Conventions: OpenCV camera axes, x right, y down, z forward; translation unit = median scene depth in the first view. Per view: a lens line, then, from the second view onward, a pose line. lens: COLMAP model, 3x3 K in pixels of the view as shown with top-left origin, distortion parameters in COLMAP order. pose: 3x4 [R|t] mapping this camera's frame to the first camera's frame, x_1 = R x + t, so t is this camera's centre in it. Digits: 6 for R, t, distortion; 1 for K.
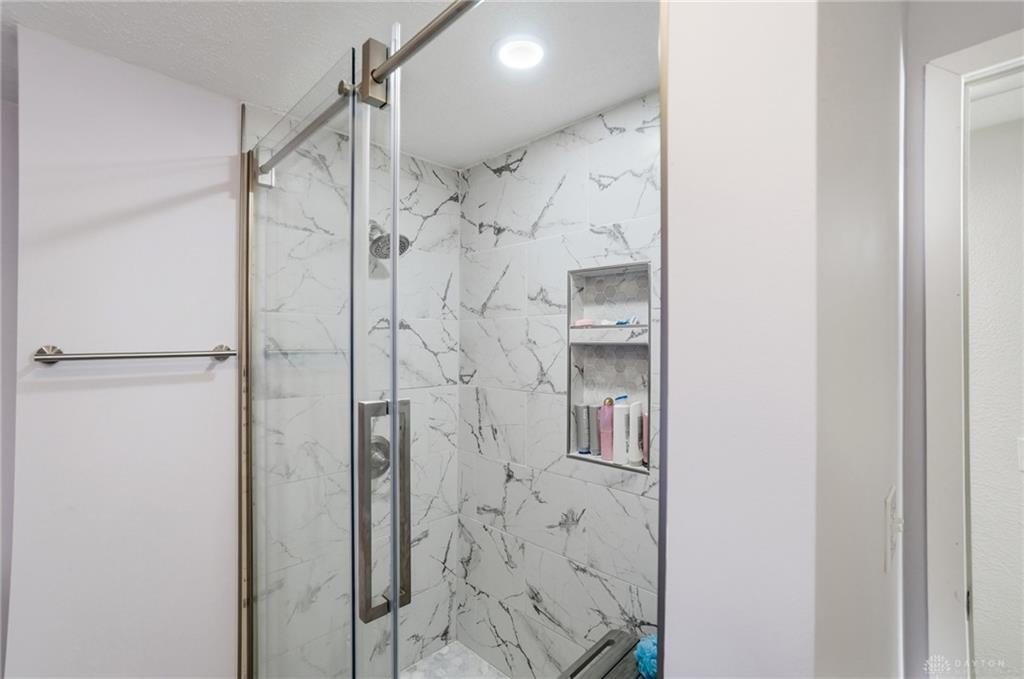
lens RADIAL K [[460.9, 0, 507.1], [0, 460.9, 339.9], [0, 0, 1]] dist [-0.023150, -0.000258]
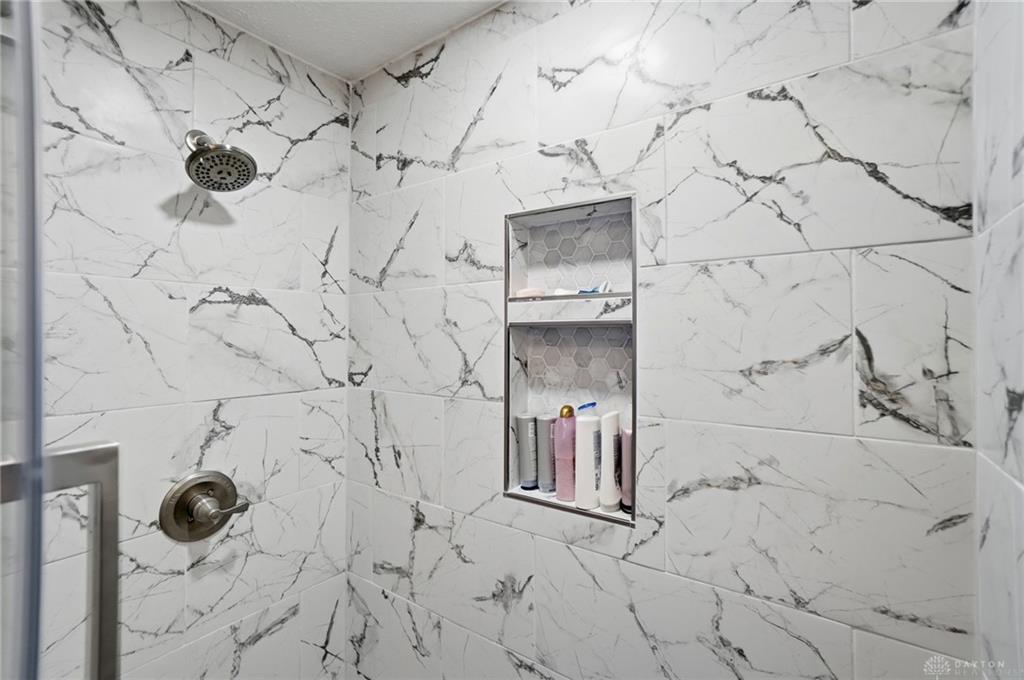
lens RADIAL K [[460.9, 0, 507.1], [0, 460.9, 340.4], [0, 0, 1]] dist [-0.023150, -0.000258]
pose [[0.987371, -0.000906, 0.158422, 0.026751], [-0.000659, 0.999951, 0.009830, 0.022190], [-0.158423, -0.009811, 0.987323, 0.311572]]
